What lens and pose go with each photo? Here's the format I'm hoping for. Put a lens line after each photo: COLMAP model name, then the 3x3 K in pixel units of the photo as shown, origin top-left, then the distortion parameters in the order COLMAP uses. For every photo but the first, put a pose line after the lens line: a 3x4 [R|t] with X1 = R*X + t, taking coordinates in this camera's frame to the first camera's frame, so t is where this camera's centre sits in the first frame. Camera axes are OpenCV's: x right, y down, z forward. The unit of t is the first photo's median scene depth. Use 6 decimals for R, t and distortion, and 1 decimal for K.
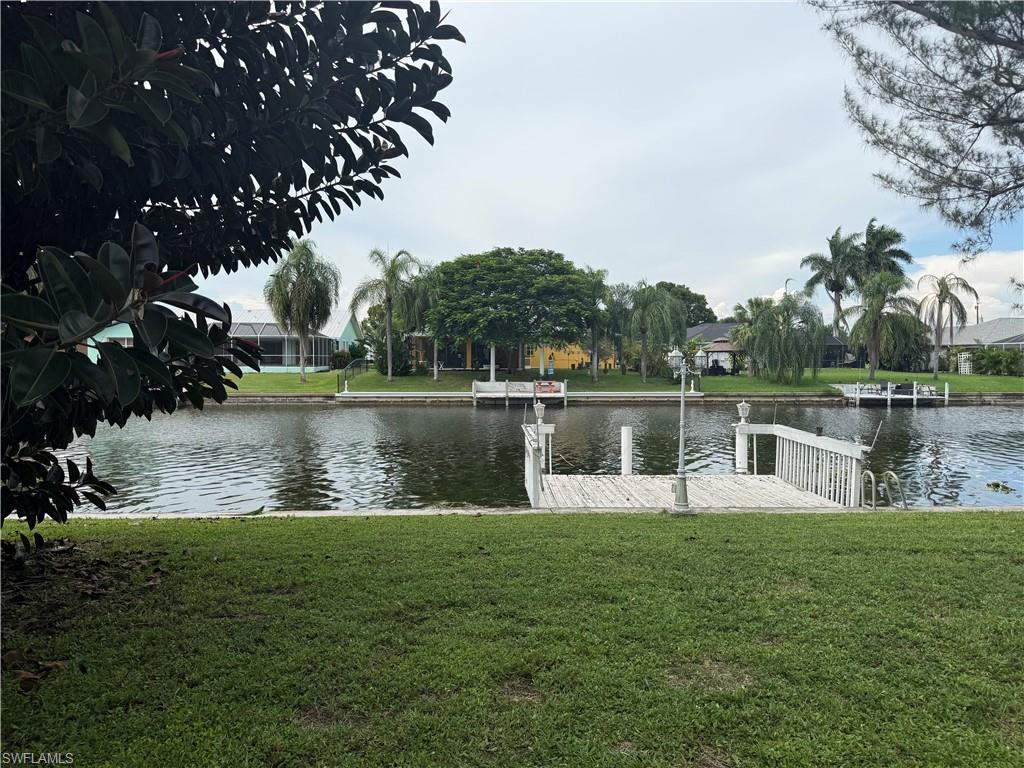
lens RADIAL K [[711.0, 0, 508.6], [0, 711.0, 387.6], [0, 0, 1]] dist [0.129961, -0.228818]
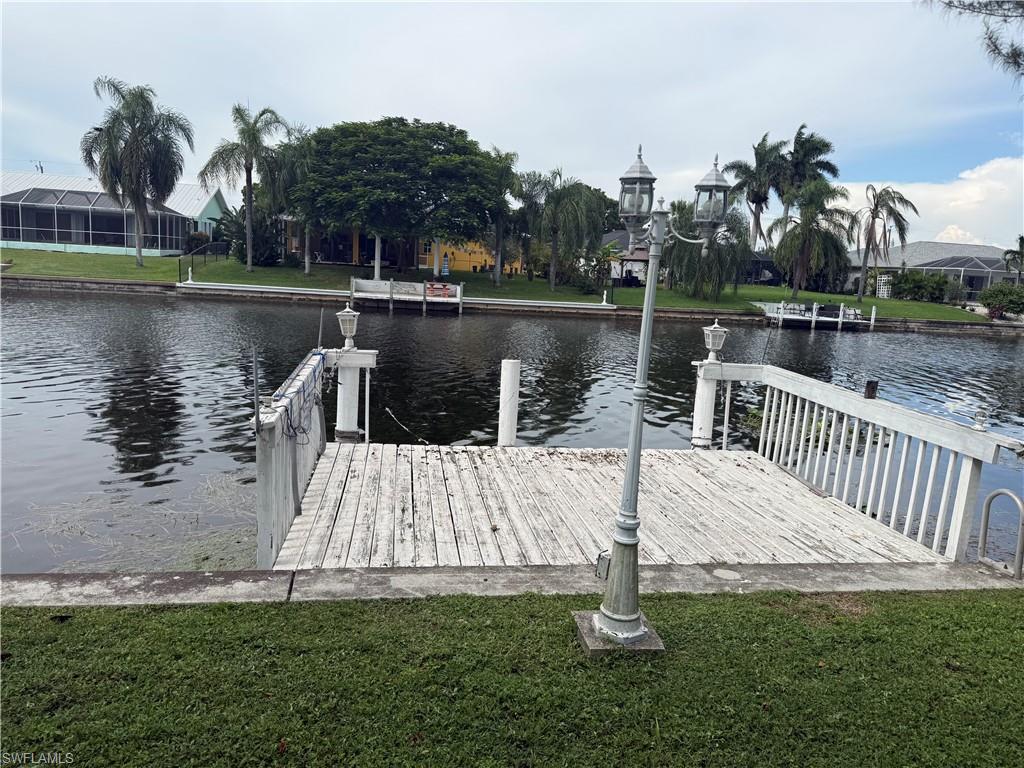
lens RADIAL K [[711.0, 0, 508.6], [0, 711.0, 387.6], [0, 0, 1]] dist [0.129961, -0.228818]
pose [[0.990773, 0.033877, 0.131231, 0.025853], [-0.050814, 0.990478, 0.127948, 0.001567], [-0.125647, -0.133436, 0.983060, 0.128452]]
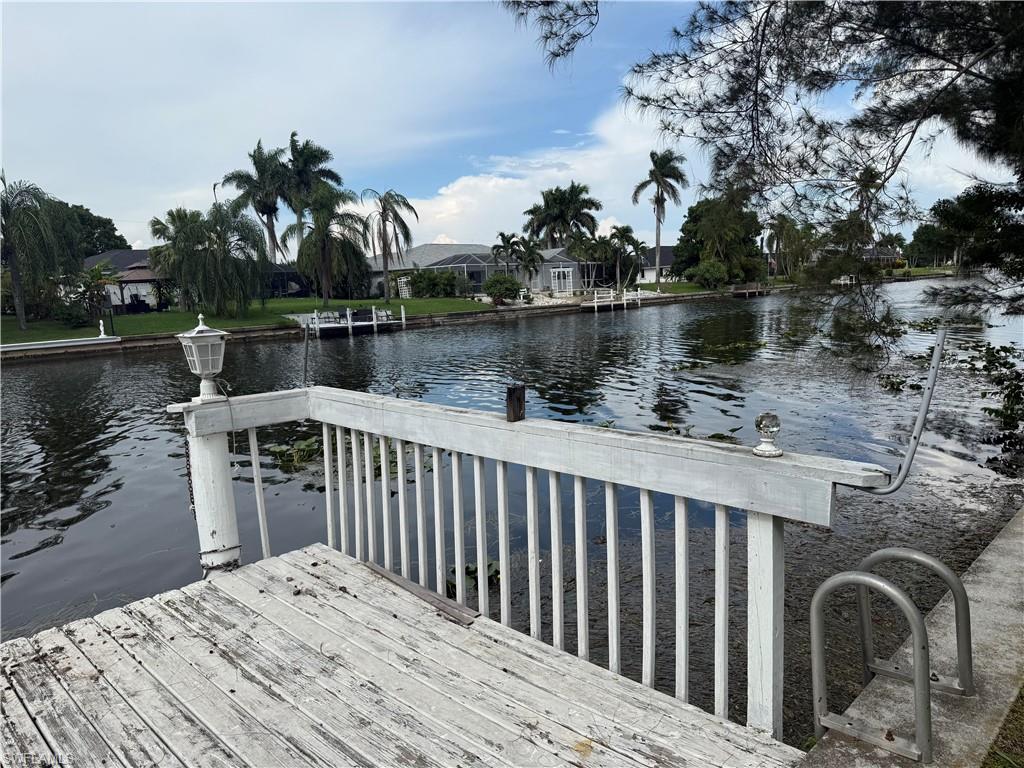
lens RADIAL K [[711.0, 0, 508.6], [0, 711.0, 387.6], [0, 0, 1]] dist [0.129961, -0.228818]
pose [[0.730585, -0.129412, 0.670446, 0.061873], [0.074242, 0.991110, 0.110407, 0.006251], [-0.678774, -0.030886, 0.733698, 0.198206]]
